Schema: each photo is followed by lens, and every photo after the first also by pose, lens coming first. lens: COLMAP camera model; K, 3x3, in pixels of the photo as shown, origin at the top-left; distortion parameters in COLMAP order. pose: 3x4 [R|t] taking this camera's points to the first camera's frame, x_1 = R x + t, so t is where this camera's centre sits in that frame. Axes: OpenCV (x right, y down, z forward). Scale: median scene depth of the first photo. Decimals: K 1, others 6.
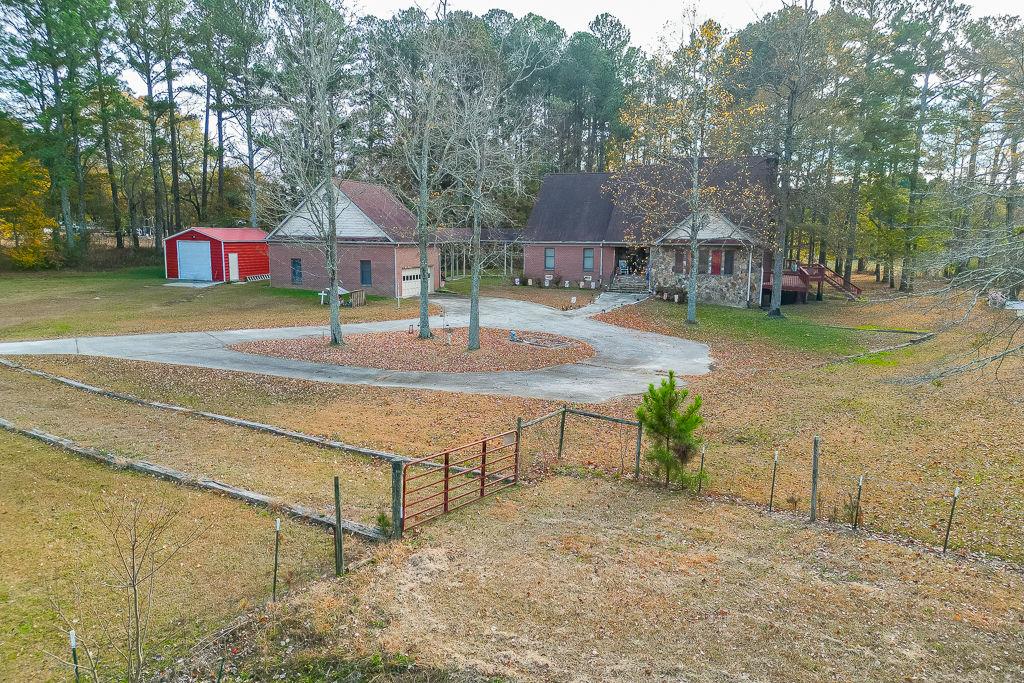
lens RADIAL K [[701.7, 0, 512.0], [0, 701.7, 341.5], [0, 0, 1]] dist [0.118558, -0.133377]
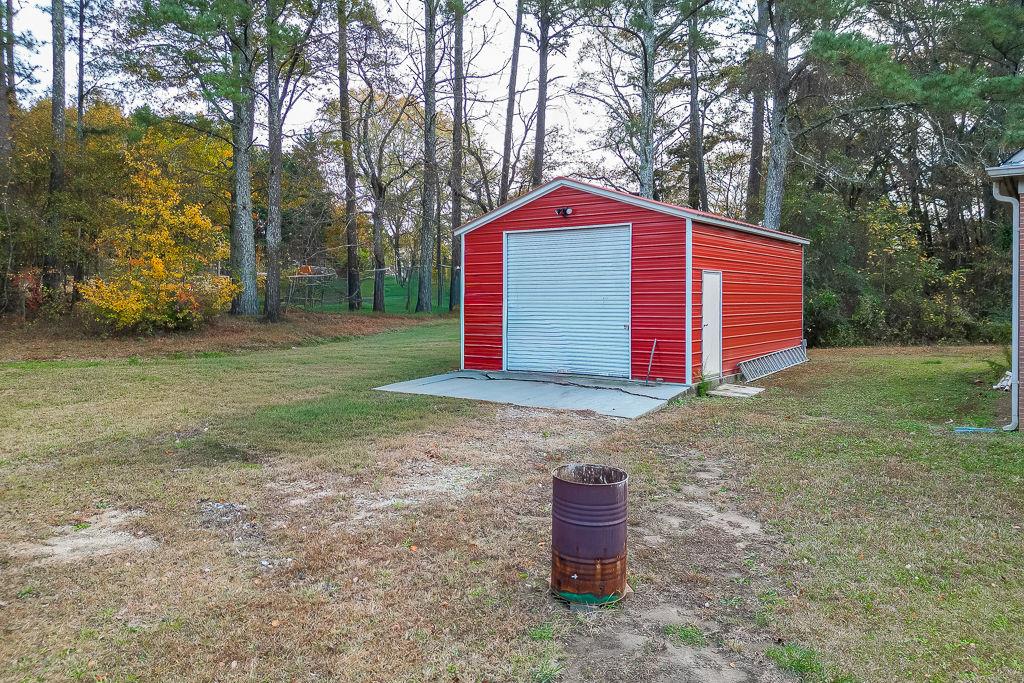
lens RADIAL K [[701.7, 0, 512.0], [0, 701.7, 341.5], [0, 0, 1]] dist [0.118558, -0.133377]
pose [[0.954143, 0.009806, -0.299191, -0.382509], [-0.037630, 0.995464, -0.087378, -0.073972], [0.296977, 0.094630, 0.950184, 0.739335]]
